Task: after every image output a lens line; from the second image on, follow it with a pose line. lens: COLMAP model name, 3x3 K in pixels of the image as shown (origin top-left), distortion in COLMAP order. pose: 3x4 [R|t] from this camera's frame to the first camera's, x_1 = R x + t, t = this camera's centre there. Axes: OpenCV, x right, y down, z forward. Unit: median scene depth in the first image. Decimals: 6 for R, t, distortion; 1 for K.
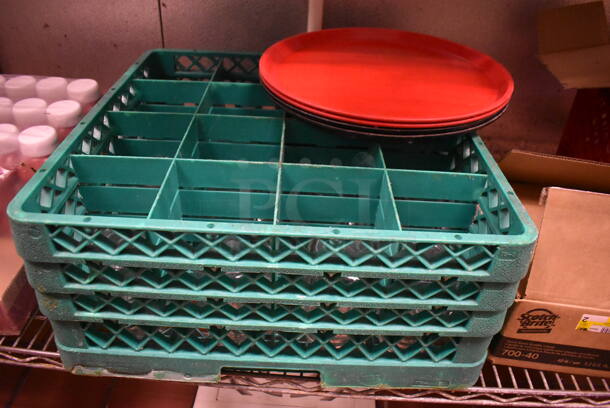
lens RADIAL K [[471.5, 0, 305.0], [0, 471.5, 204.0], [0, 0, 1]] dist [-0.092832, 0.007124]
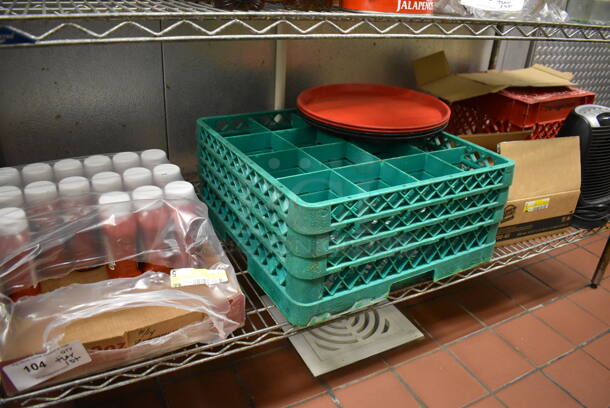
lens RADIAL K [[471.5, 0, 305.0], [0, 471.5, 204.0], [0, 0, 1]] dist [-0.092832, 0.007124]
pose [[0.862089, -0.227114, 0.453014, -0.971298], [0.285319, 0.956325, -0.063520, 0.085502], [-0.418803, 0.184013, 0.889237, -0.338309]]
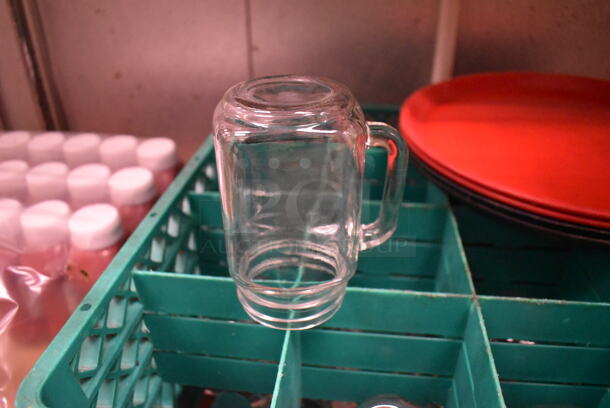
lens RADIAL K [[471.5, 0, 305.0], [0, 471.5, 204.0], [0, 0, 1]] dist [-0.092832, 0.007124]
pose [[0.990916, 0.009313, -0.134160, -0.160803], [-0.022064, 0.995340, -0.093869, -0.122692], [0.132661, 0.095976, 0.986504, 0.330843]]
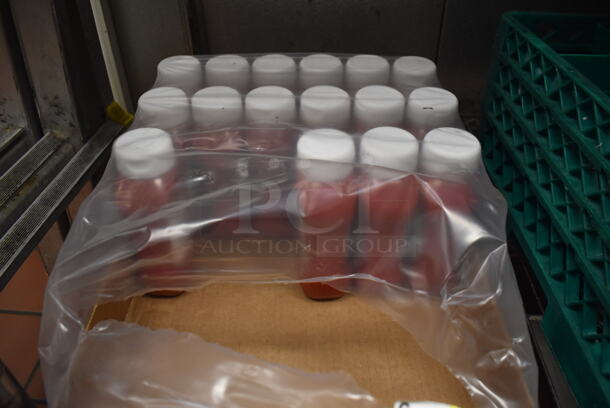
lens RADIAL K [[471.5, 0, 305.0], [0, 471.5, 204.0], [0, 0, 1]] dist [-0.092832, 0.007124]
pose [[0.997855, -0.050615, -0.041507, -0.842603], [0.052280, 0.997828, 0.040069, -0.109674], [0.039389, -0.042153, 0.998334, 0.359506]]
